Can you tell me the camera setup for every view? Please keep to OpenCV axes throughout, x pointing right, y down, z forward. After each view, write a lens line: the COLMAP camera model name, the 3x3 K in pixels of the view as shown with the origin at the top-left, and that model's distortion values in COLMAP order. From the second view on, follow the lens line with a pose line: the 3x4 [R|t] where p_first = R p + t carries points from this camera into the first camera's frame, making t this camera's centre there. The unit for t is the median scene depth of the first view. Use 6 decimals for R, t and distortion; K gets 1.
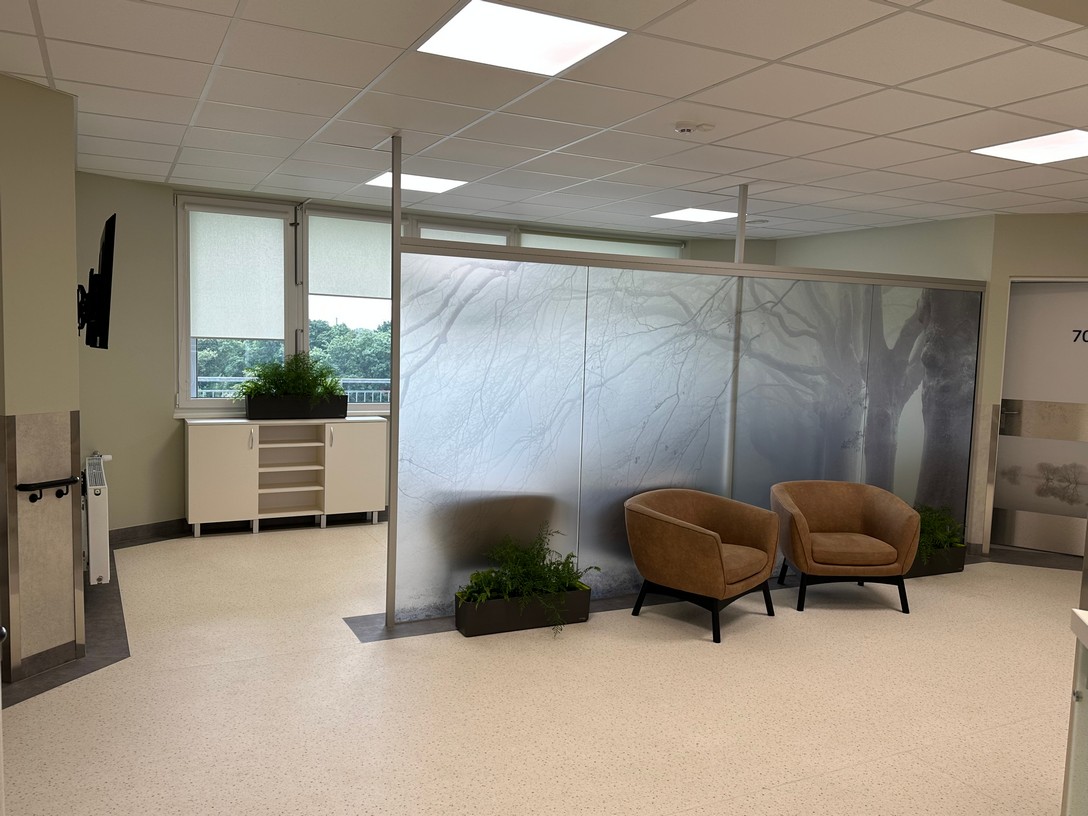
lens RADIAL K [[874.0, 0, 546.6], [0, 874.0, 410.0], [0, 0, 1]] dist [0.007763, 0.000328]
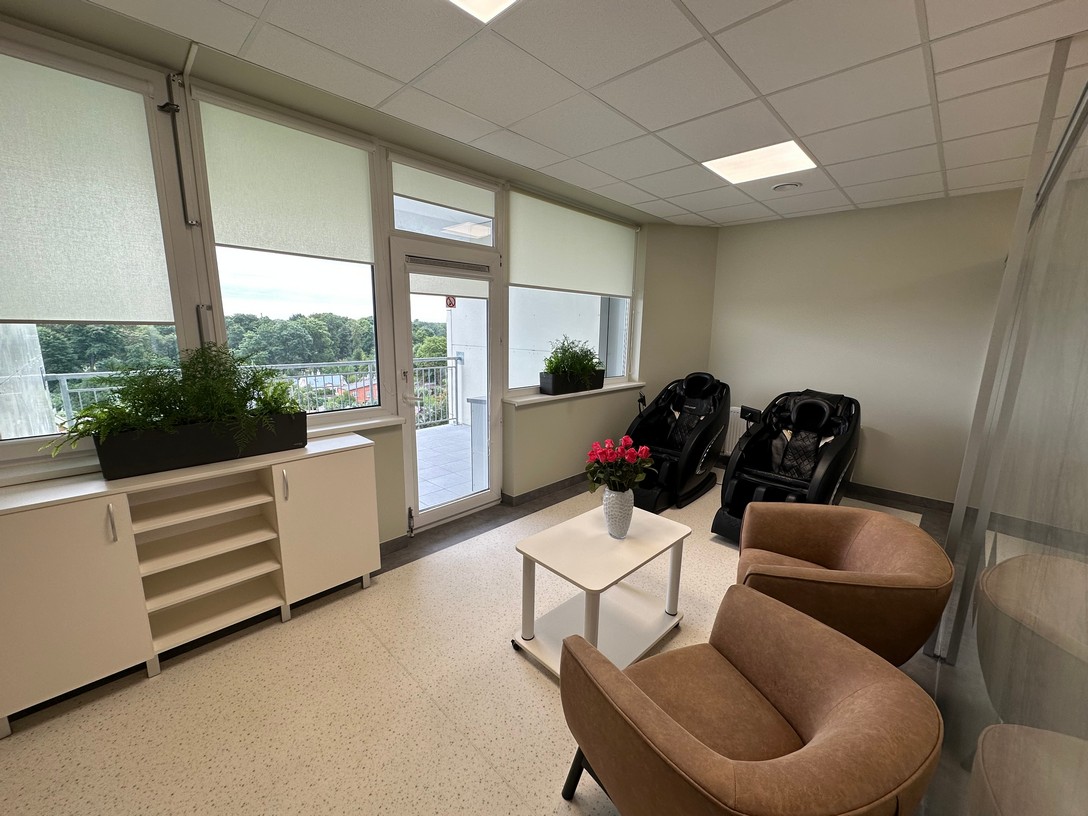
lens RADIAL K [[433.3, 0, 536.2], [0, 433.3, 409.8], [0, 0, 1]] dist [-0.011190, -0.000011]
pose [[0.948505, -0.071975, 0.308477, -0.166515], [0.035744, 0.991943, 0.121539, -0.049947], [-0.314739, -0.104254, 0.943436, 0.656288]]
